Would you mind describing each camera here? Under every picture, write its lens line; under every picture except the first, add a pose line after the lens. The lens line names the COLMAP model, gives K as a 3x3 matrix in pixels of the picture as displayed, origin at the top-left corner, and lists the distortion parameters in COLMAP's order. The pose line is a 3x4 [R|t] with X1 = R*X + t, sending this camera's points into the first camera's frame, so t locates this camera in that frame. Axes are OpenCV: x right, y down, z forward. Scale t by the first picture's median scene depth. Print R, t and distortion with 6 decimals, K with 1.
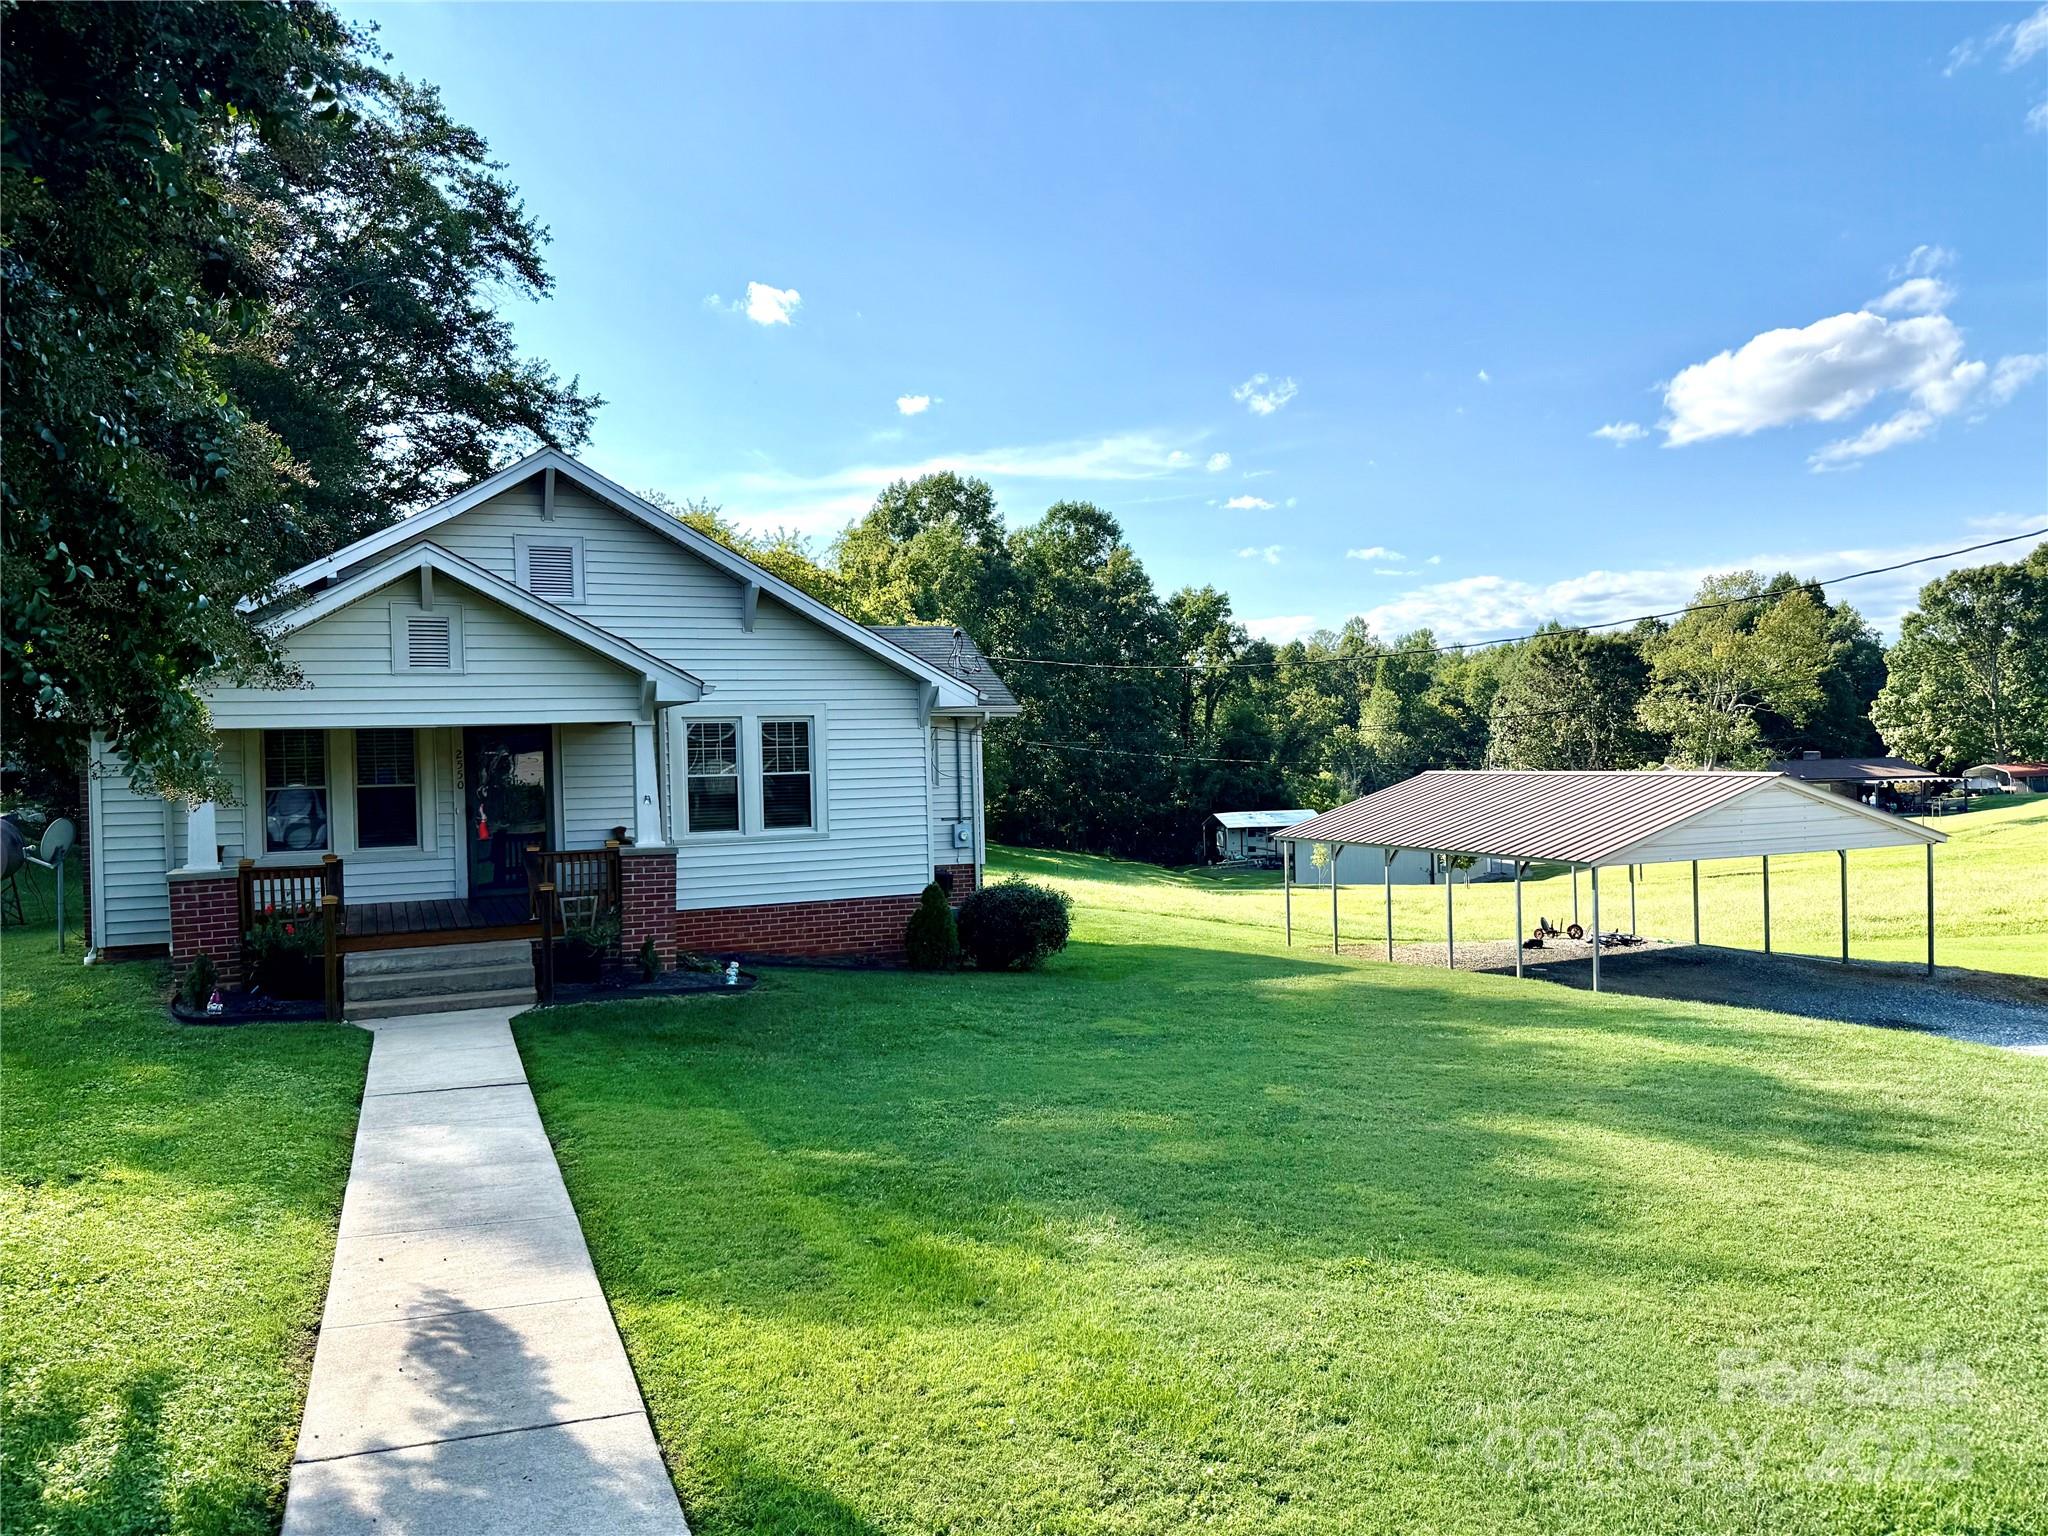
lens RADIAL K [[1488.7, 0, 1024.0], [0, 1488.7, 768.0], [0, 0, 1]] dist [0.142904, -0.290923]
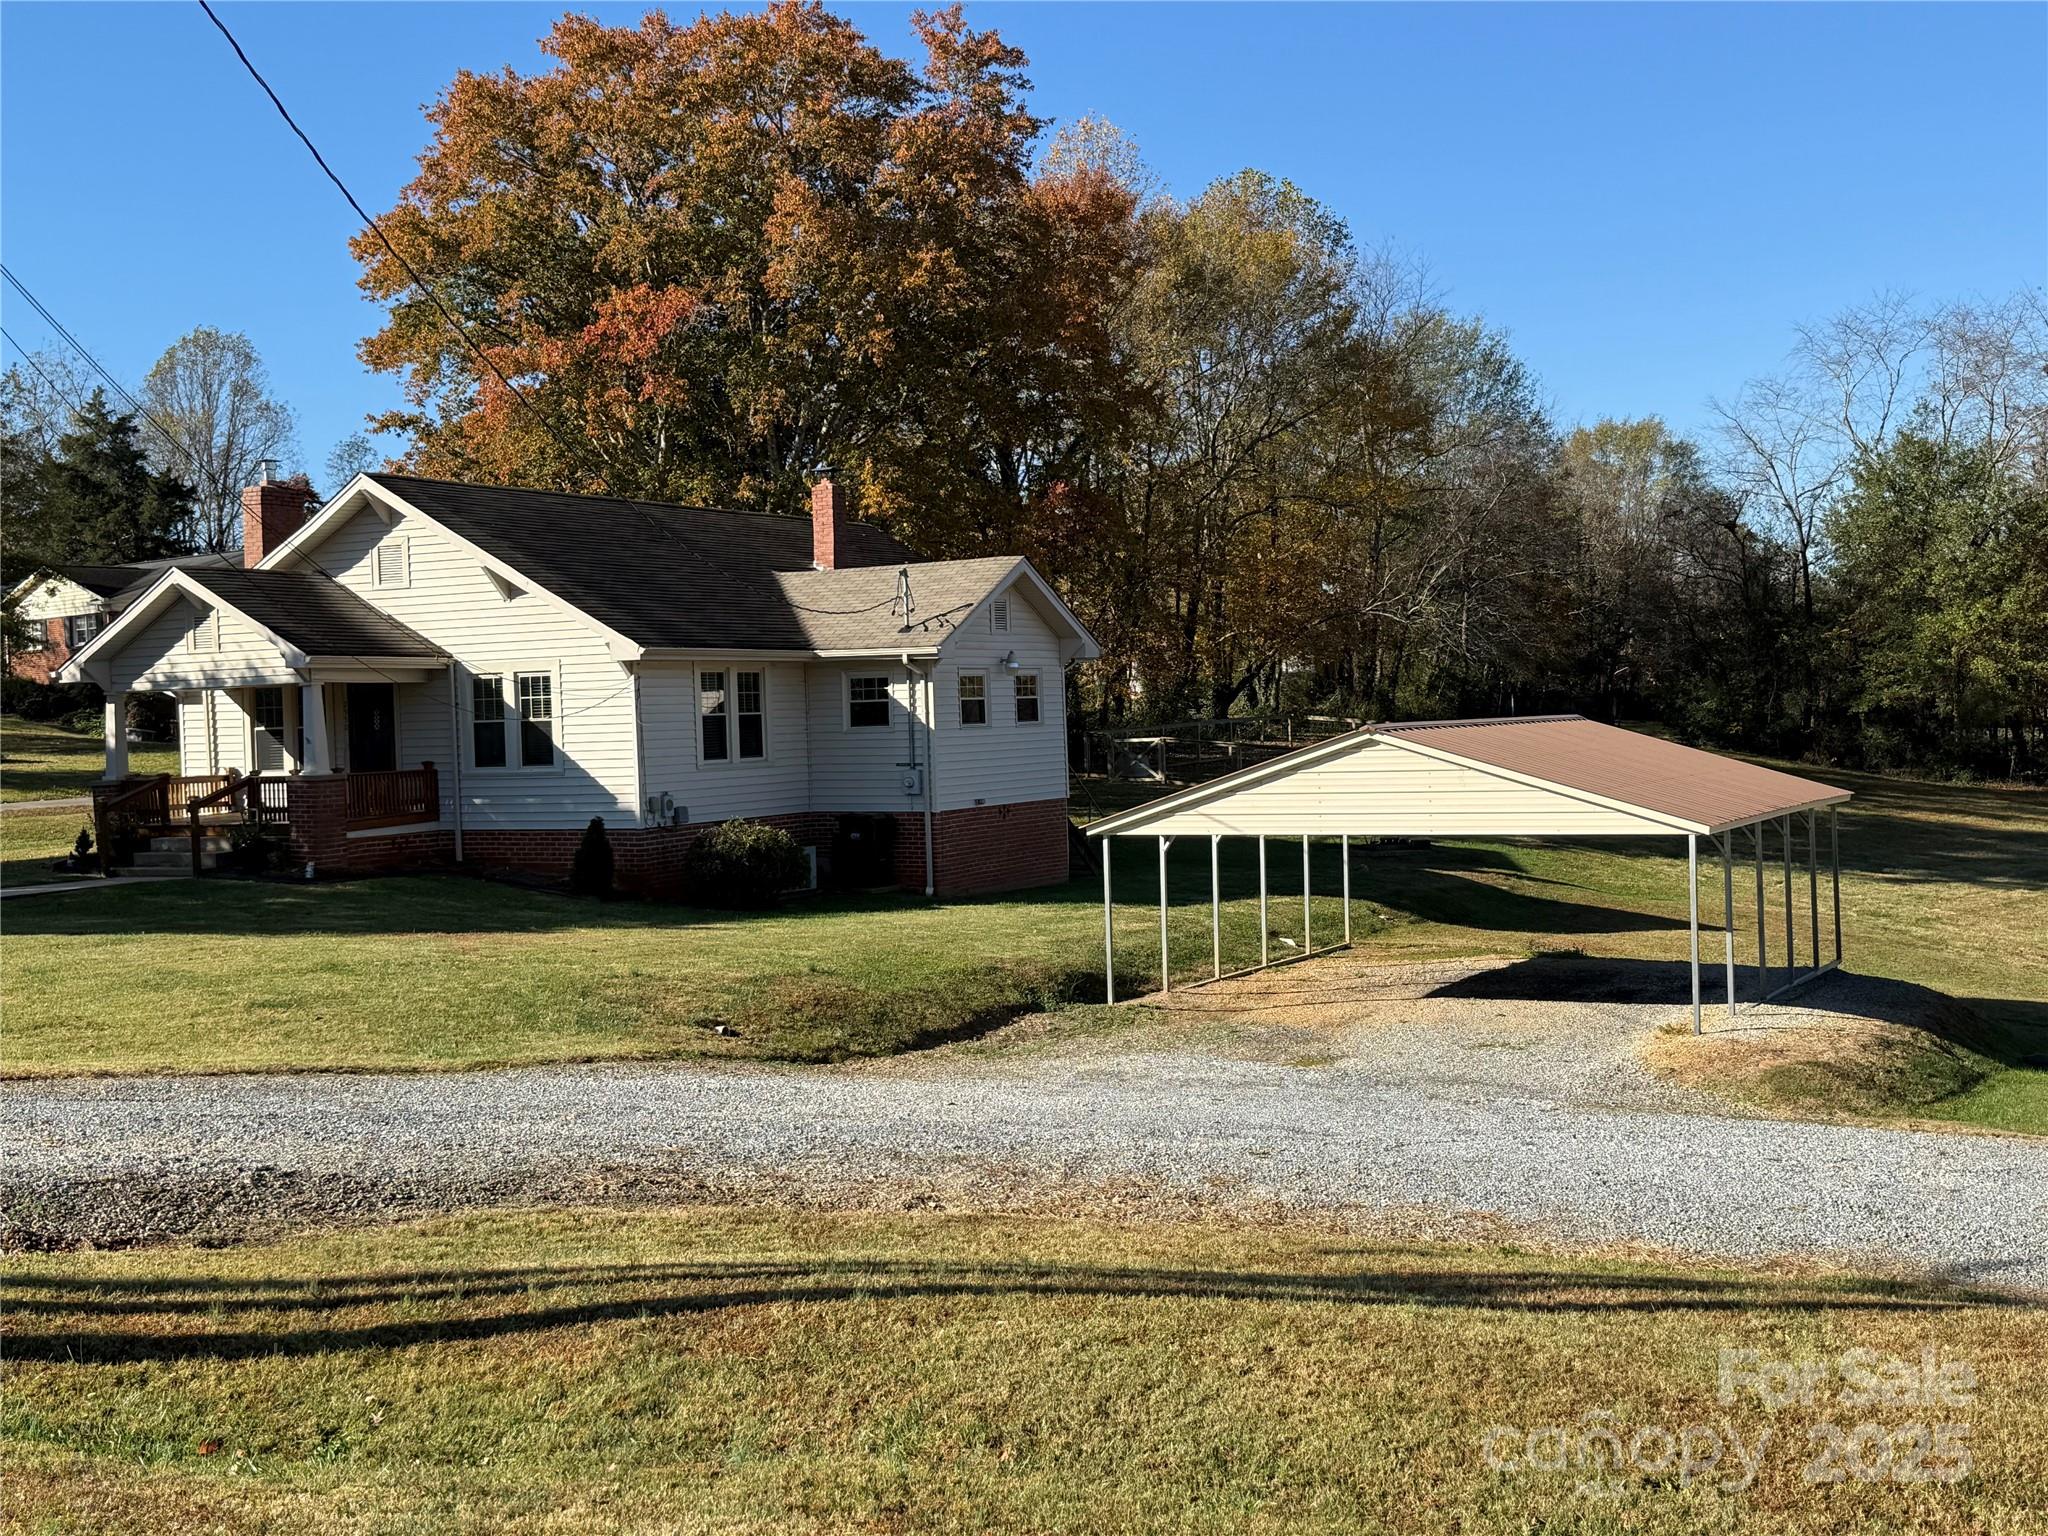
lens RADIAL K [[2256.4, 0, 1024.0], [0, 2256.4, 768.0], [0, 0, 1]] dist [0.099380, -0.019221]
pose [[0.619200, 0.023840, -0.784872, 1.487015], [0.005596, 0.999380, 0.034770, -0.018596], [0.785214, -0.025921, 0.618682, 0.193403]]
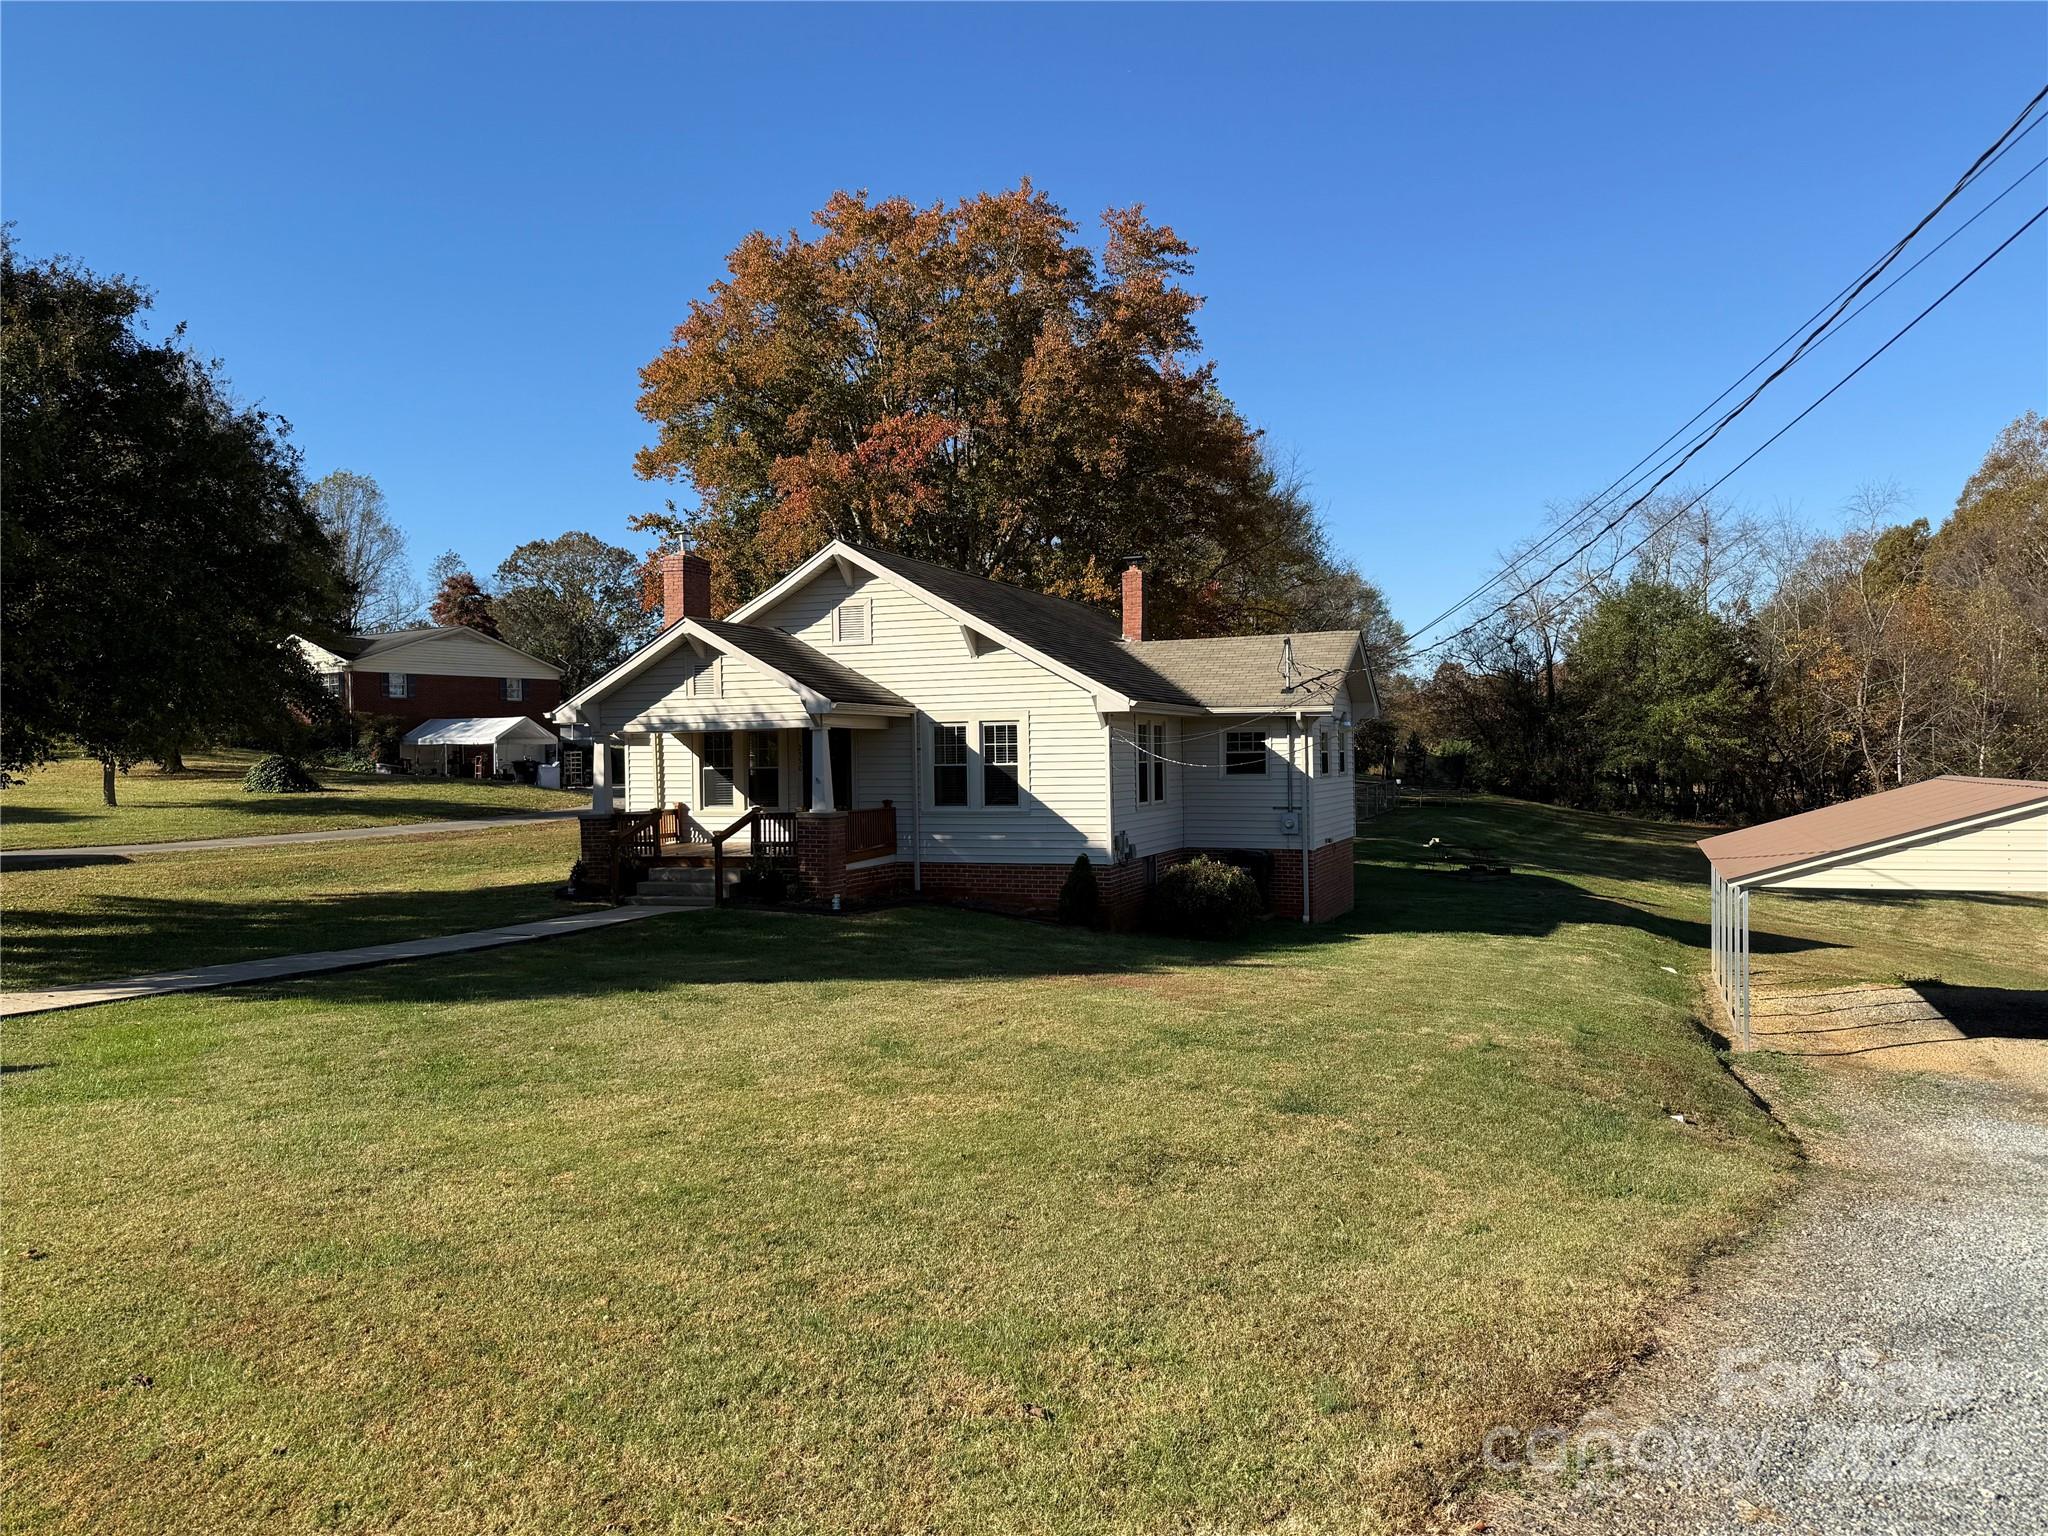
lens RADIAL K [[1488.7, 0, 1024.0], [0, 1488.7, 768.0], [0, 0, 1]] dist [0.142904, -0.290923]
pose [[0.710618, 0.018064, -0.703346, 0.776605], [-0.011998, 0.999836, 0.013557, -0.011278], [0.703476, -0.001195, 0.710718, 0.083432]]
